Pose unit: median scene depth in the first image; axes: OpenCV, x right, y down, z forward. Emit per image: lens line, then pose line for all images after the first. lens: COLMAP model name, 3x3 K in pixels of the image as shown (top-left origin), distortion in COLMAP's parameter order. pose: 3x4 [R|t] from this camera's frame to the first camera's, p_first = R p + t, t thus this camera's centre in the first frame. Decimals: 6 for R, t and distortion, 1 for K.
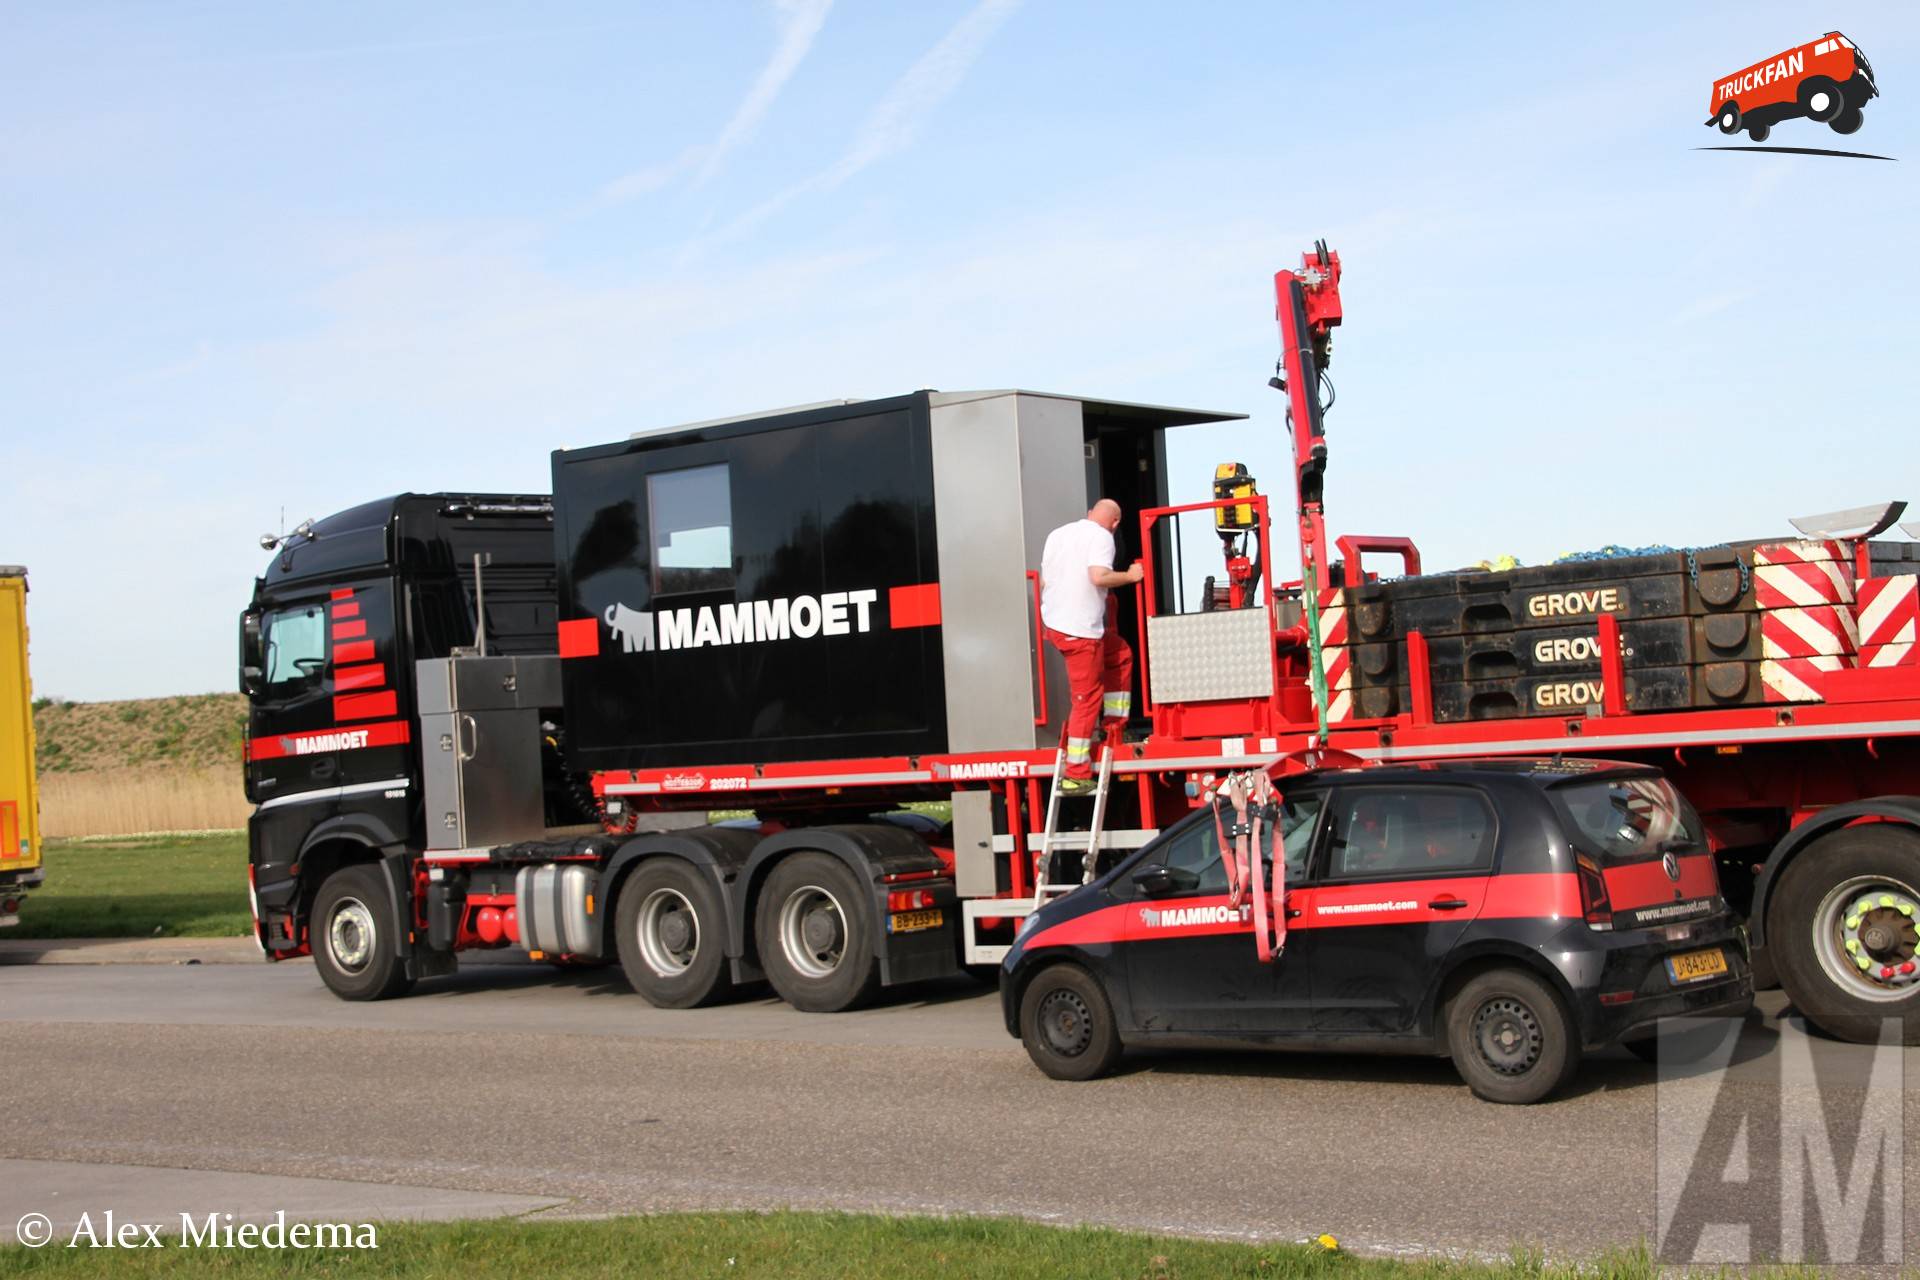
lens RADIAL K [[2729.7, 0, 960.6], [0, 2729.7, 672.2], [0, 0, 1]] dist [0.133425, 0.000000]
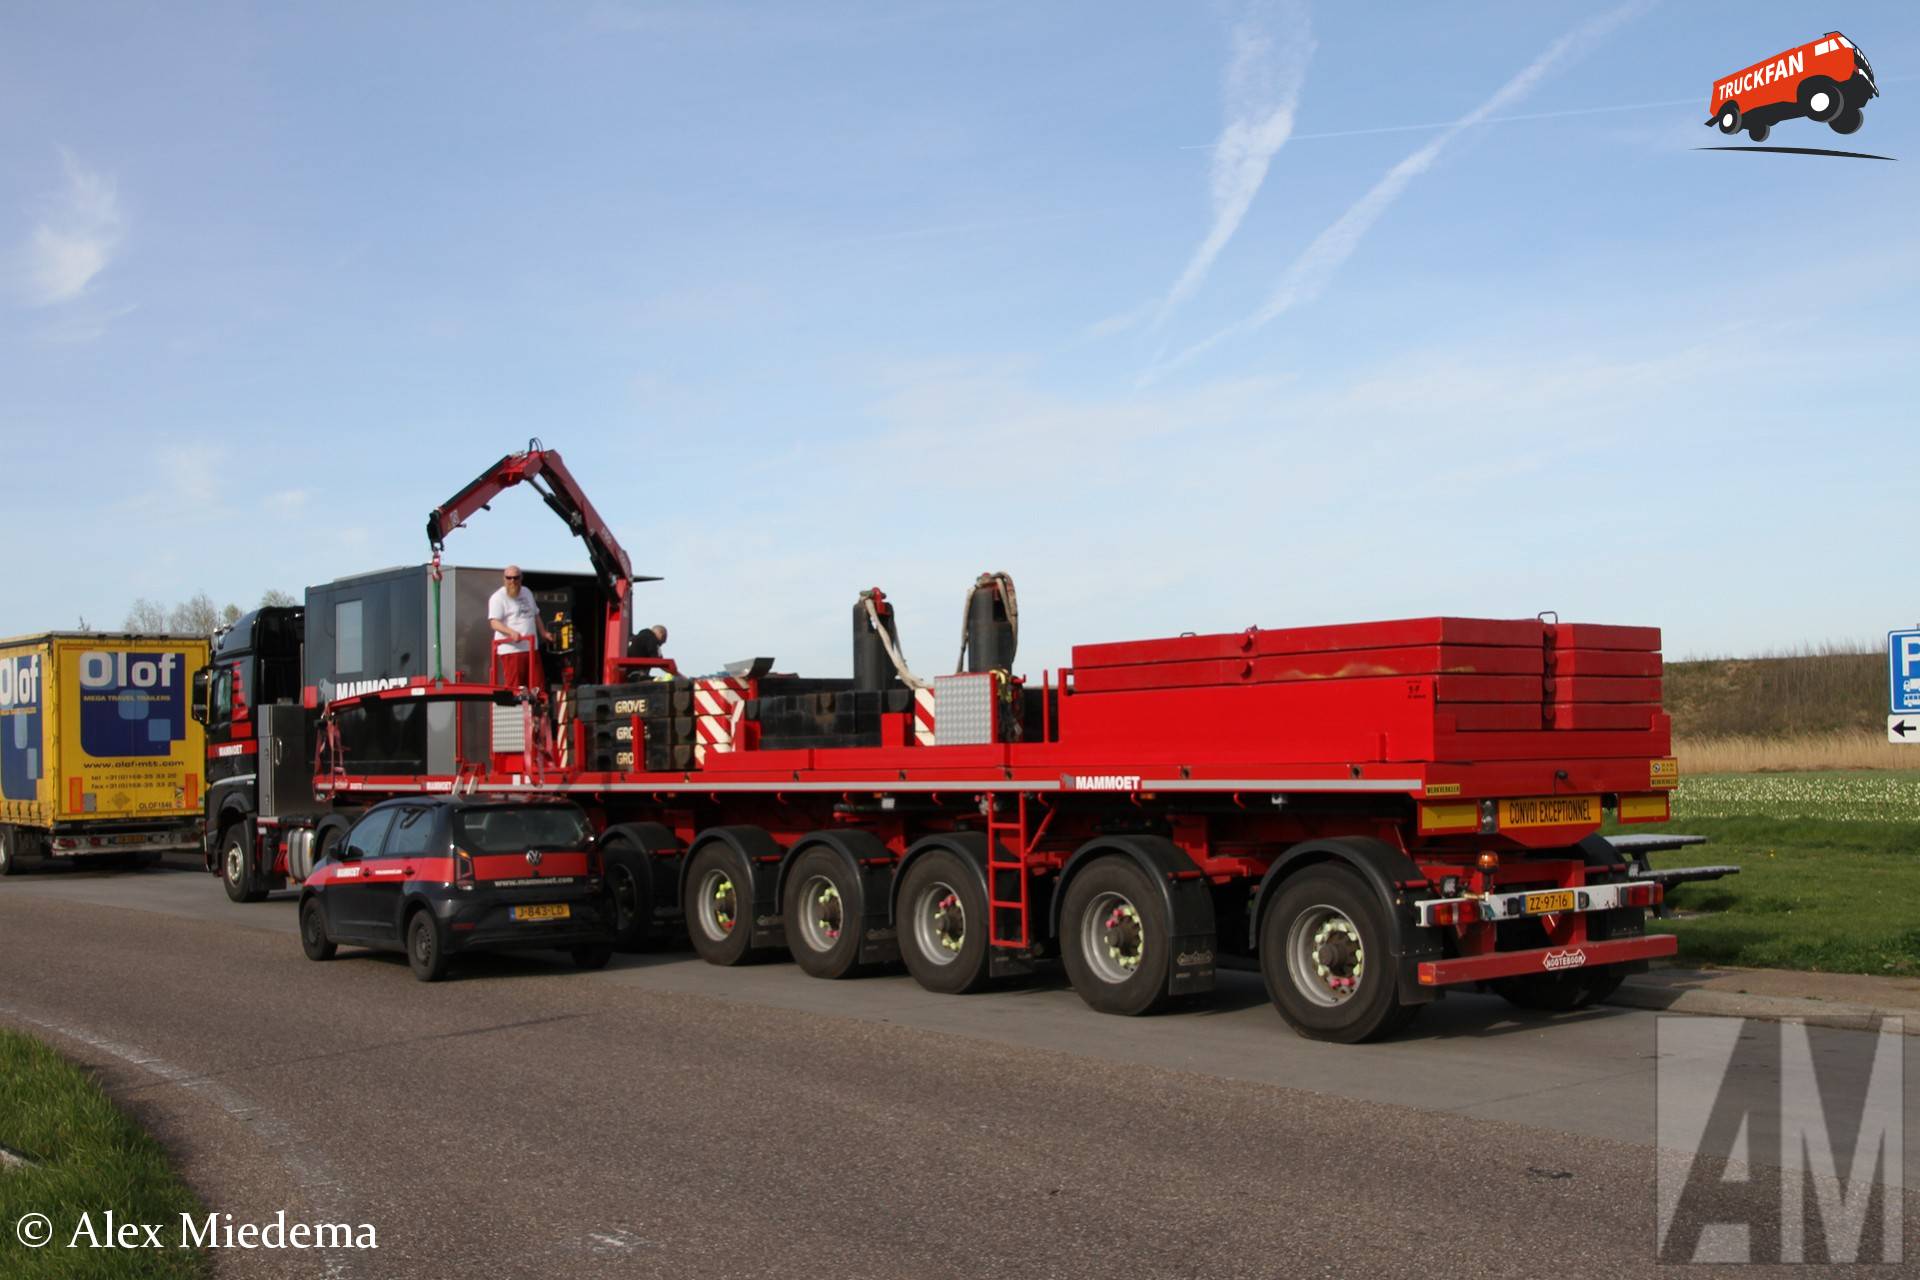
lens RADIAL K [[2082.8, 0, 901.3], [0, 2082.8, 660.6], [0, 0, 1]] dist [-0.010933, 0.000000]
pose [[0.974336, 0.033308, -0.222622, 0.677041], [-0.036723, 0.999263, -0.011218, -0.045352], [0.222084, 0.019105, 0.974840, -0.248909]]
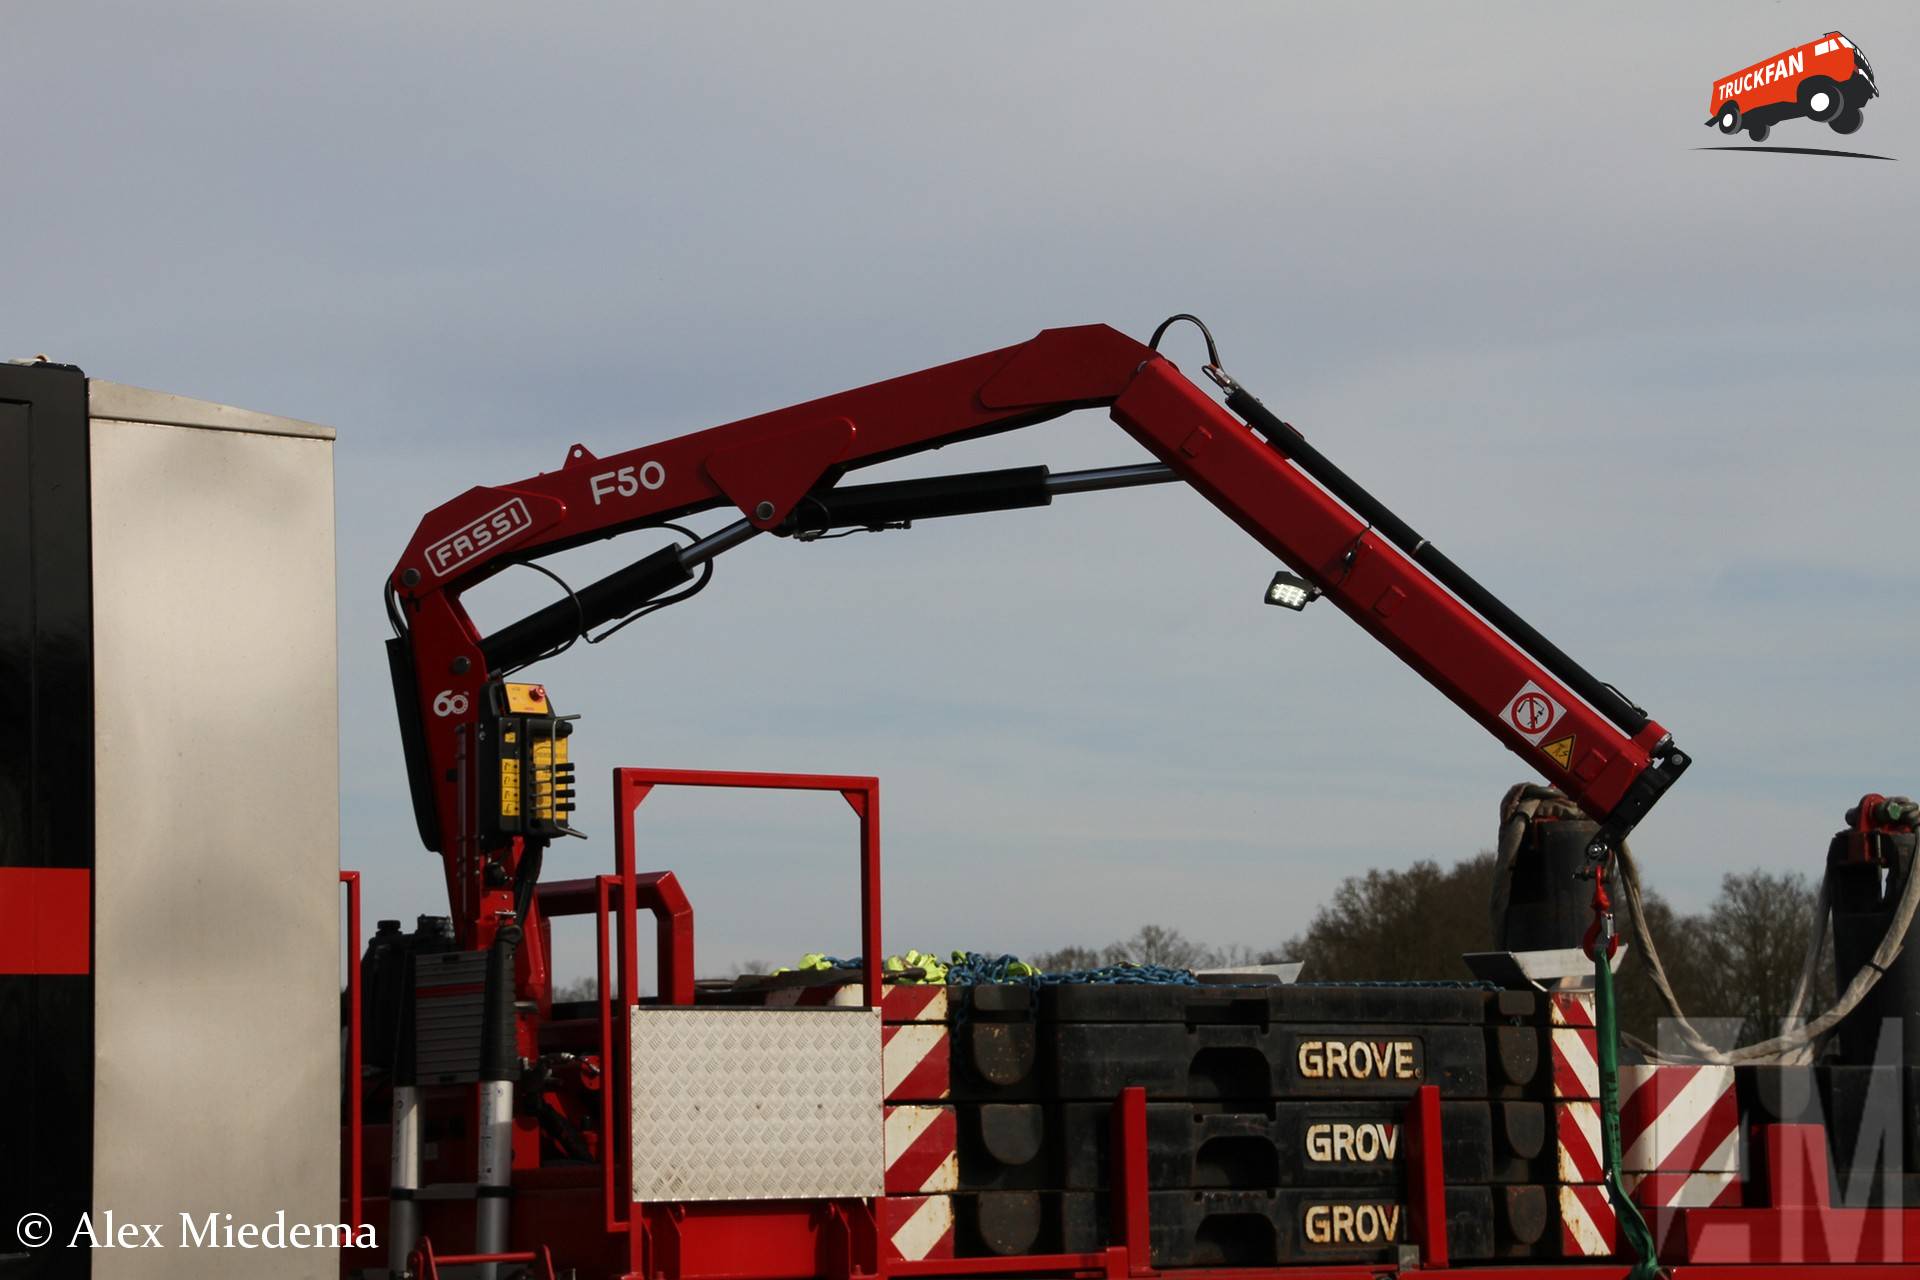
lens RADIAL K [[5968.4, 0, 1003.9], [0, 5968.4, 716.2], [0, 0, 1]] dist [1.085806, 0.000000]
pose [[0.155612, 0.141036, 0.977698, -0.984946], [-0.010773, 0.989939, -0.141087, 0.078380], [-0.987760, 0.011422, 0.155566, 0.871072]]
